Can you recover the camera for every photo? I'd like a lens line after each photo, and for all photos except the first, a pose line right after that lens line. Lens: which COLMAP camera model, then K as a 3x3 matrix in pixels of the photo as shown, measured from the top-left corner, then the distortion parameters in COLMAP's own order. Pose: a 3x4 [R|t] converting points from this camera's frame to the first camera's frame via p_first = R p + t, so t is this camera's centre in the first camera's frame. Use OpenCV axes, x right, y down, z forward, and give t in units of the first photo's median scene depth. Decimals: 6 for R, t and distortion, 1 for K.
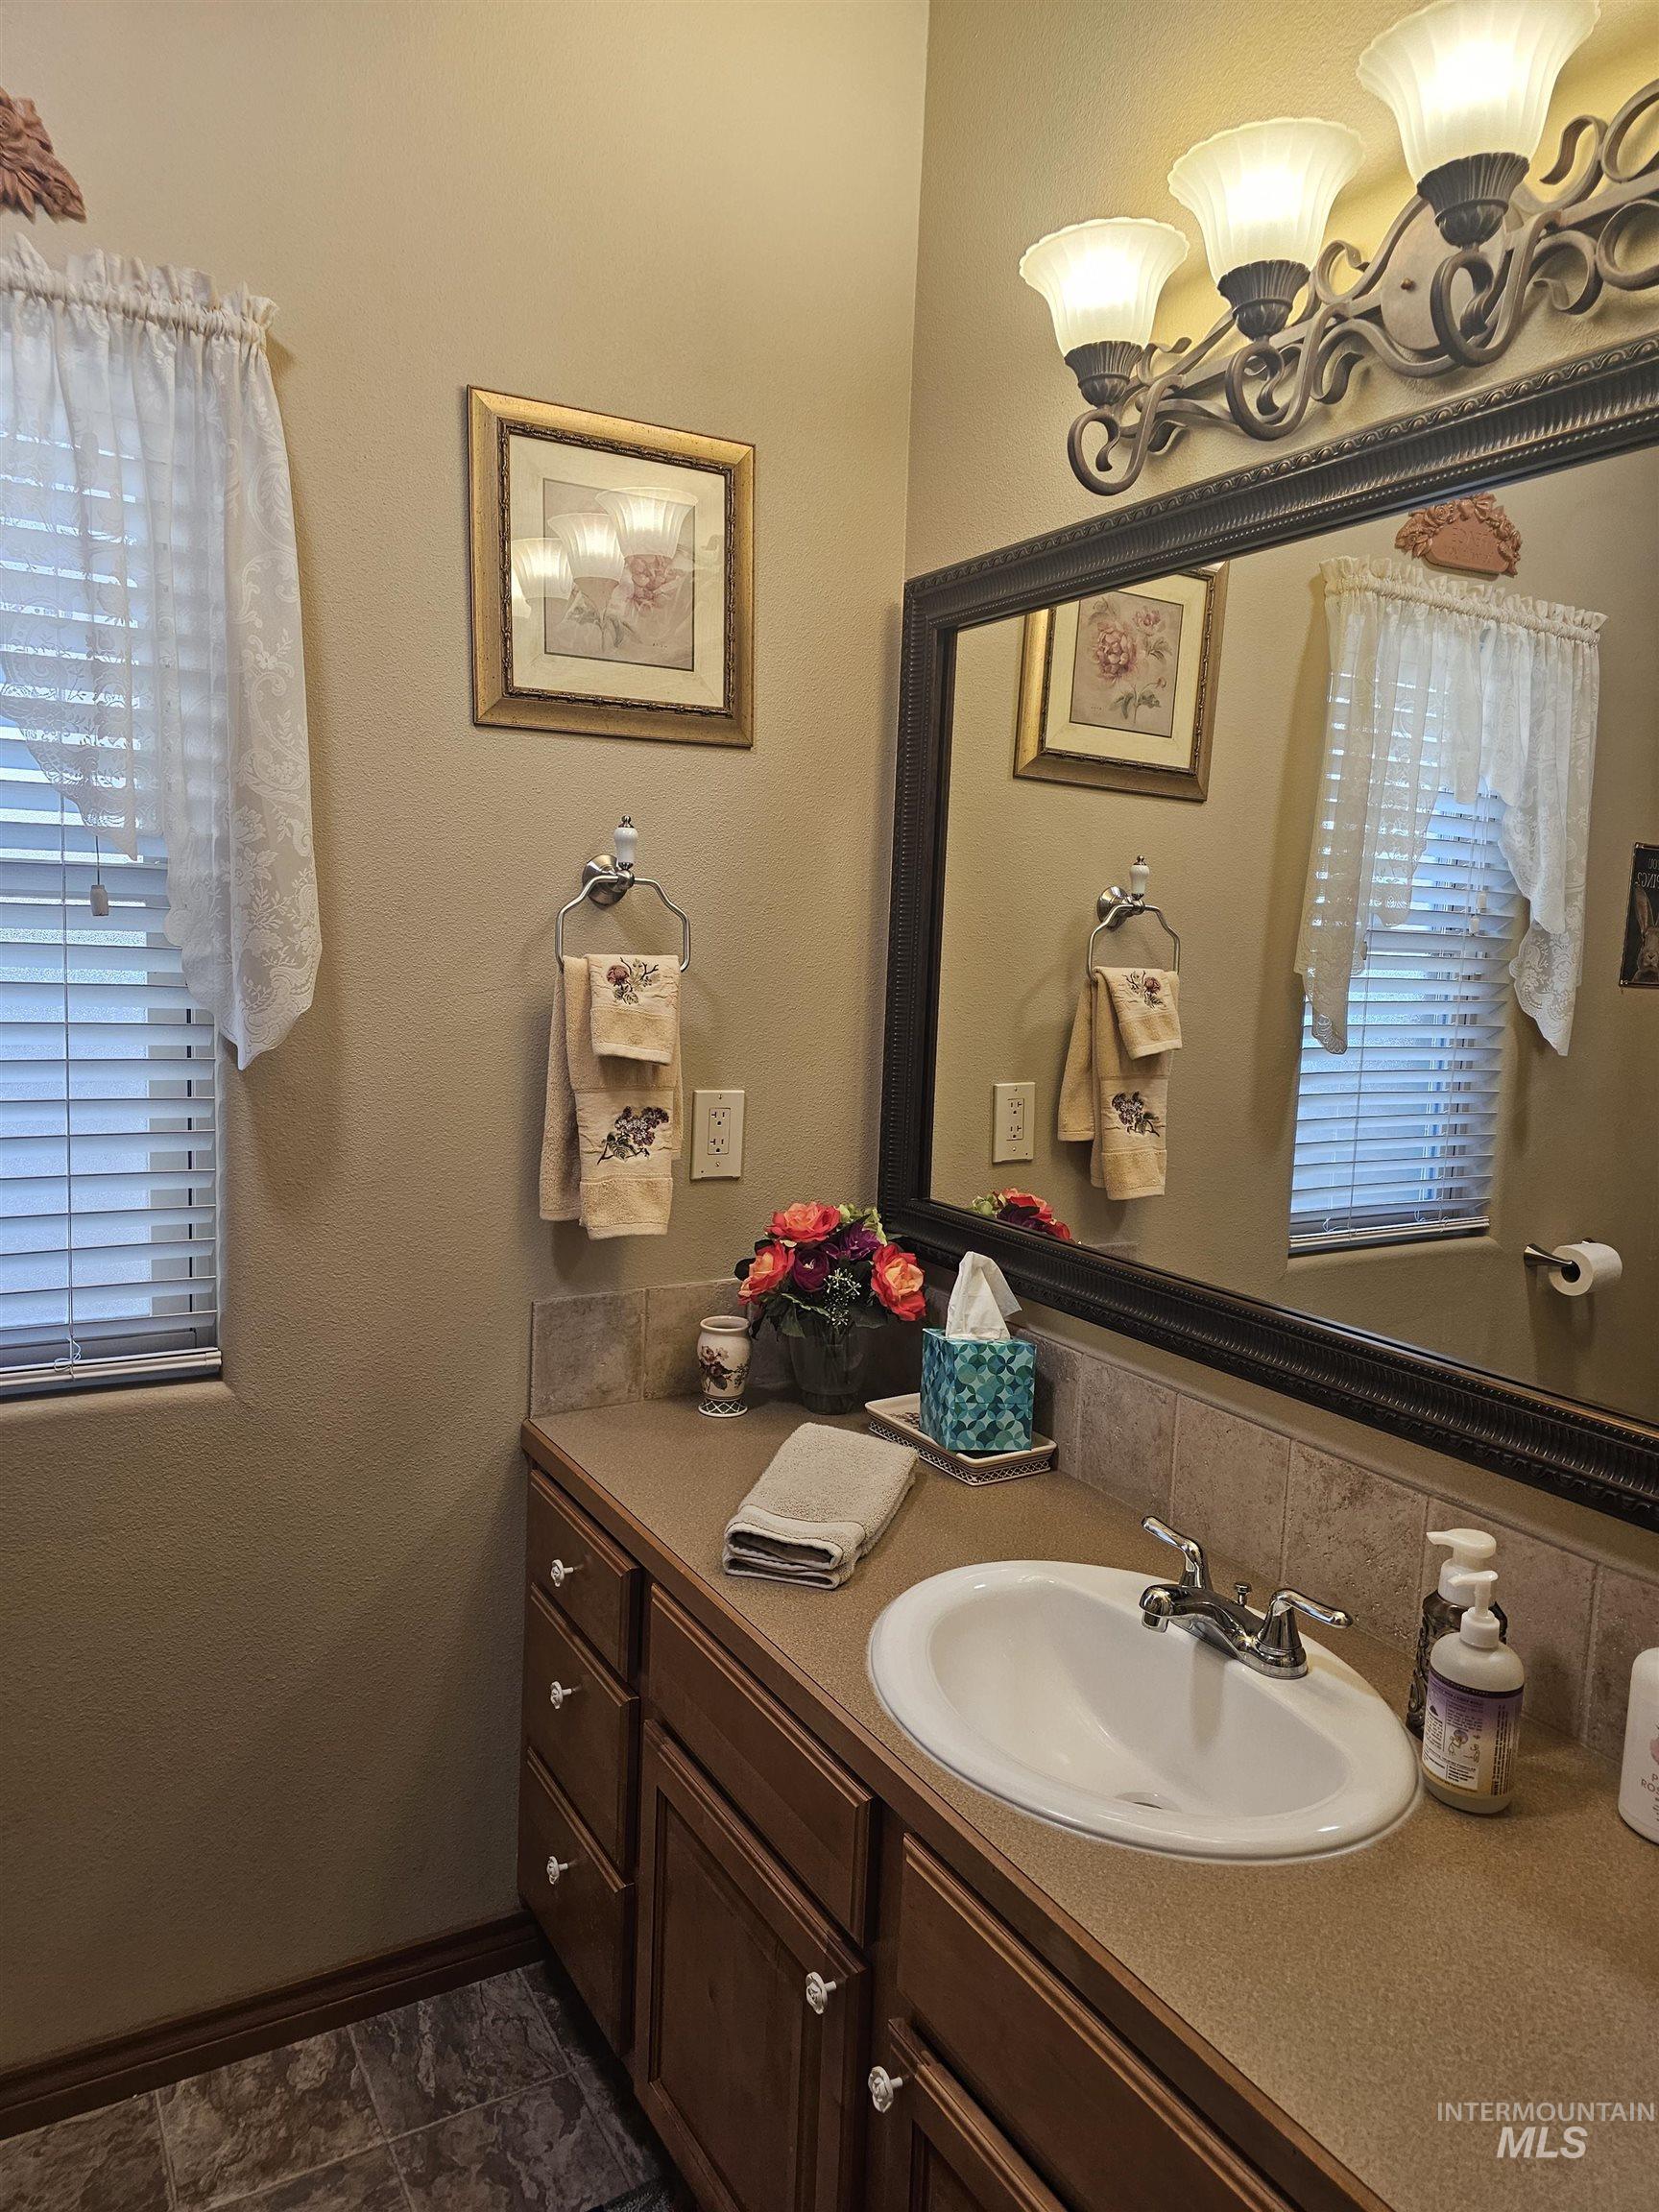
lens RADIAL K [[1509.0, 0, 808.5], [0, 1509.0, 1112.2], [0, 0, 1]] dist [0.032462, -0.007635]
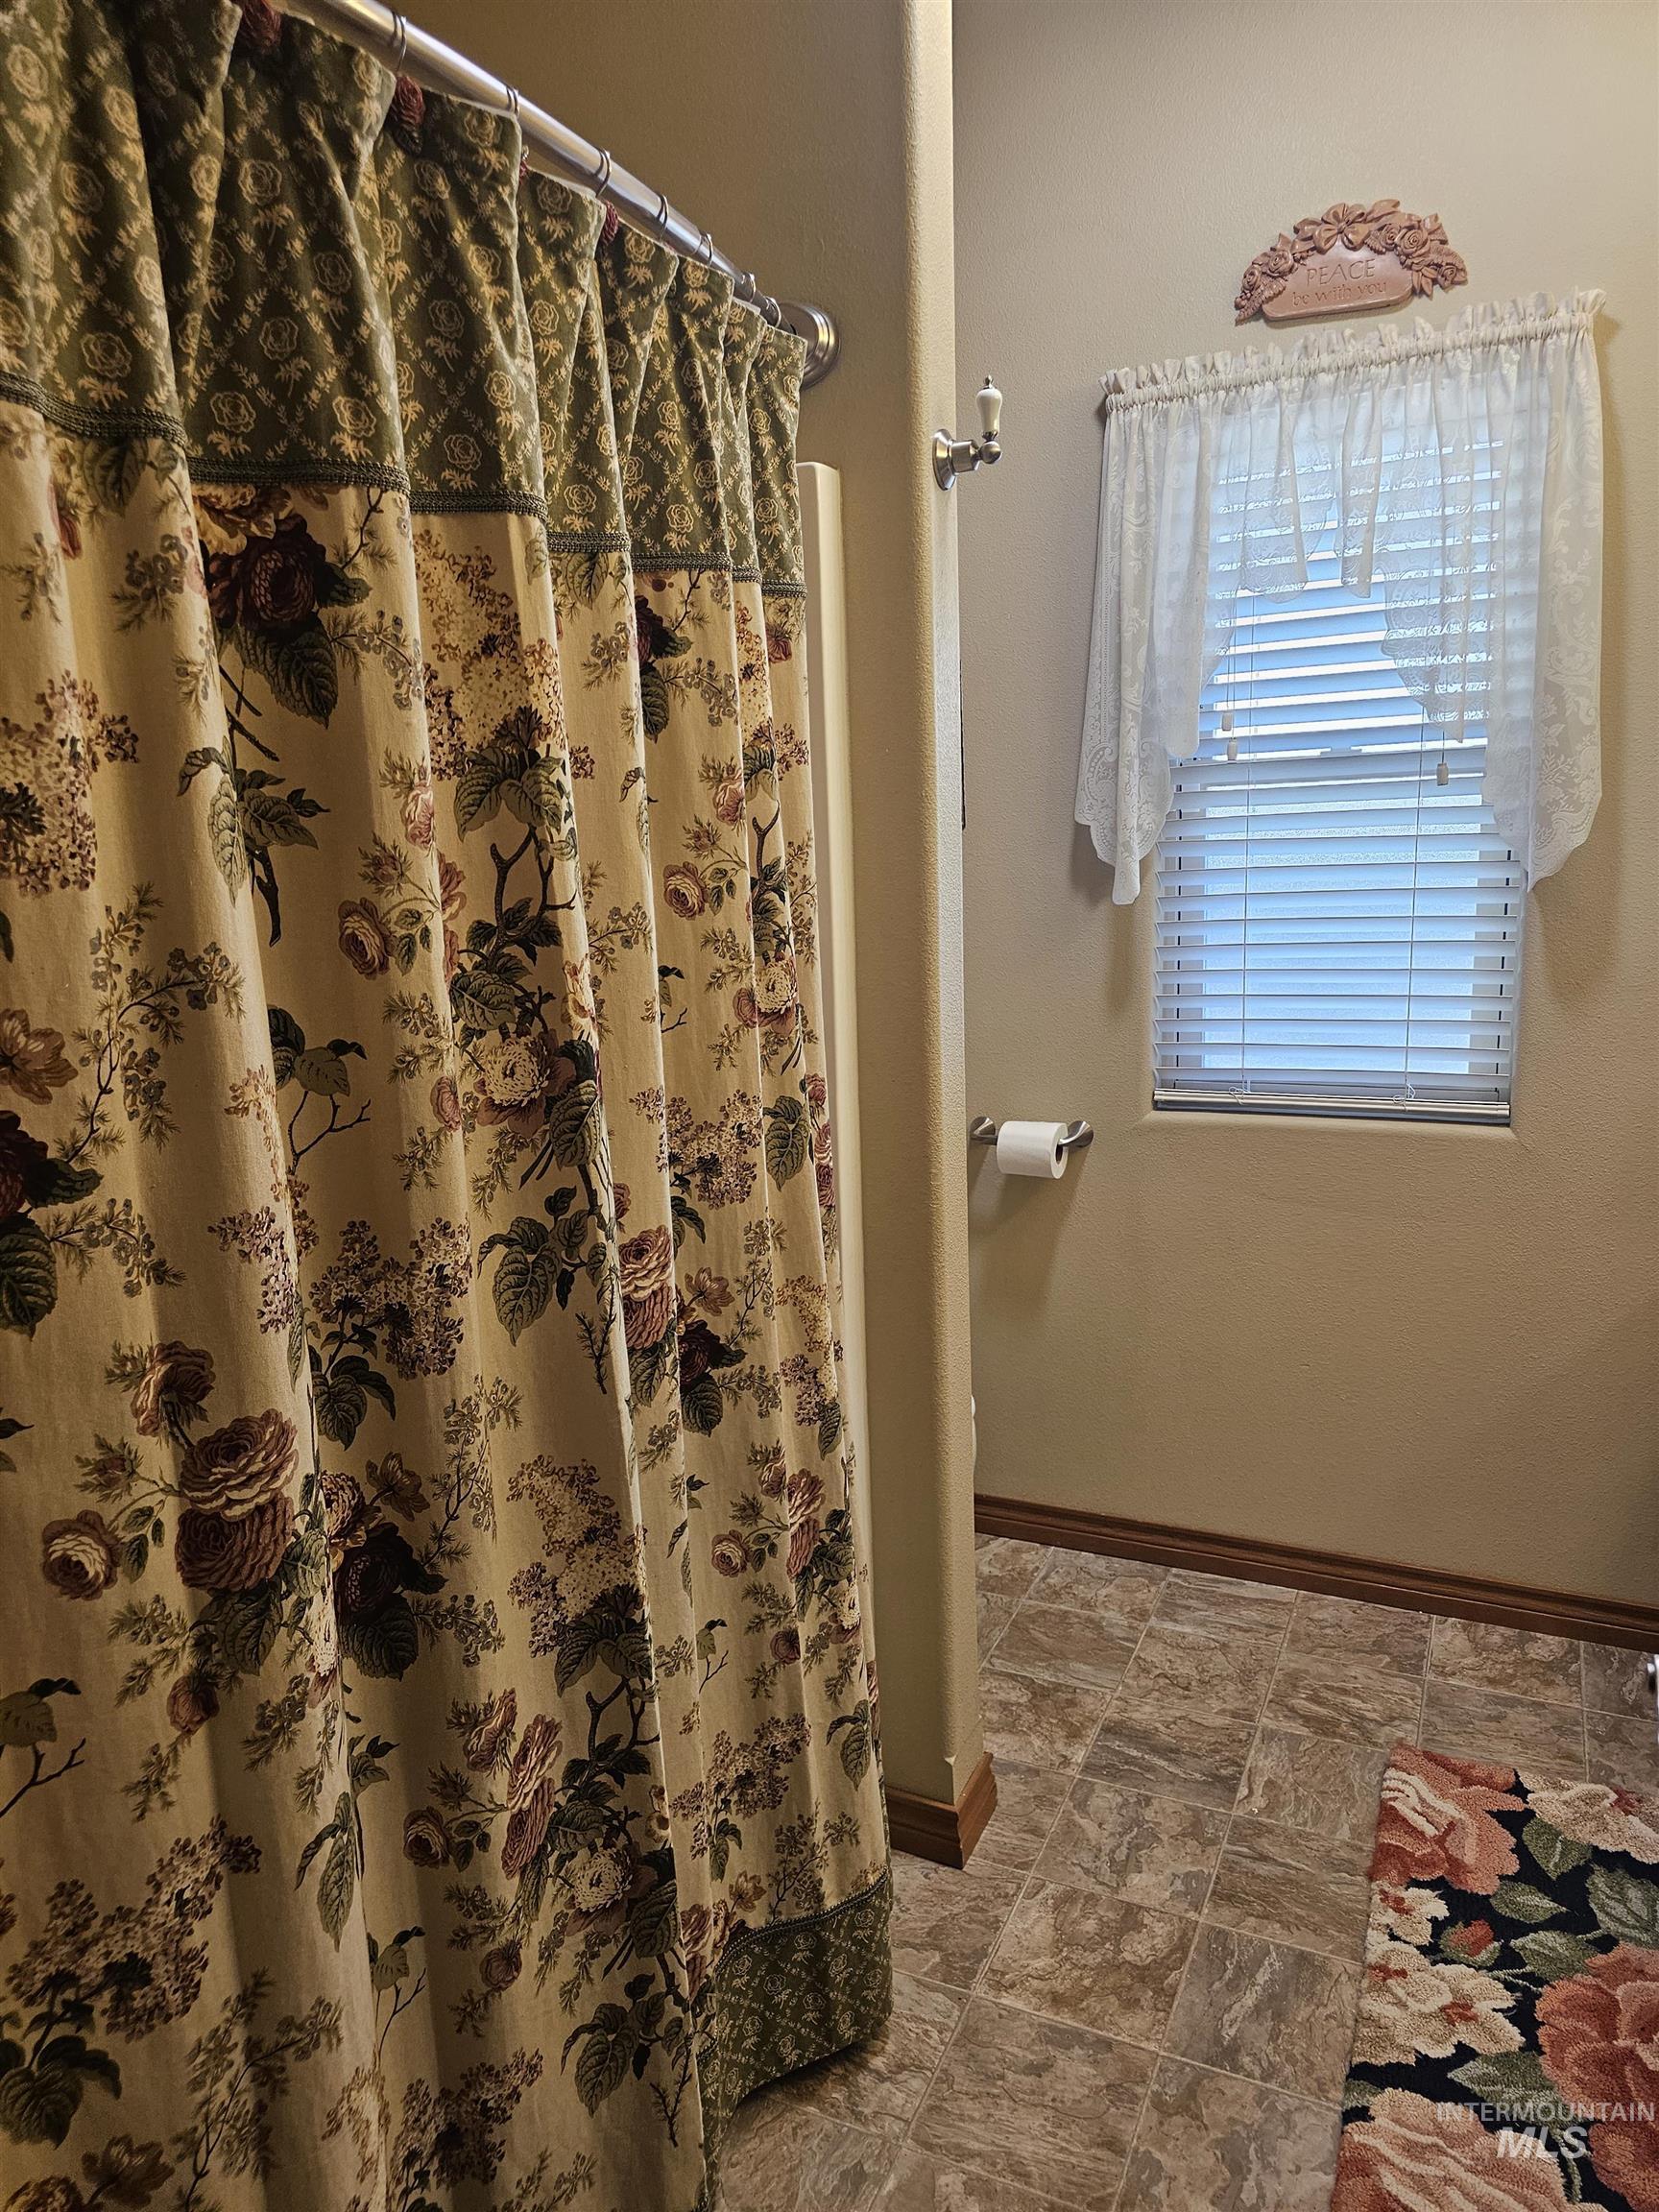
lens RADIAL K [[1509.0, 0, 827.9], [0, 1509.0, 1098.9], [0, 0, 1]] dist [0.032462, -0.007635]
pose [[0.572798, 0.089083, -0.814841, 0.386734], [-0.037483, 0.995884, 0.082526, 0.066890], [0.818839, -0.016728, 0.573780, -0.286078]]
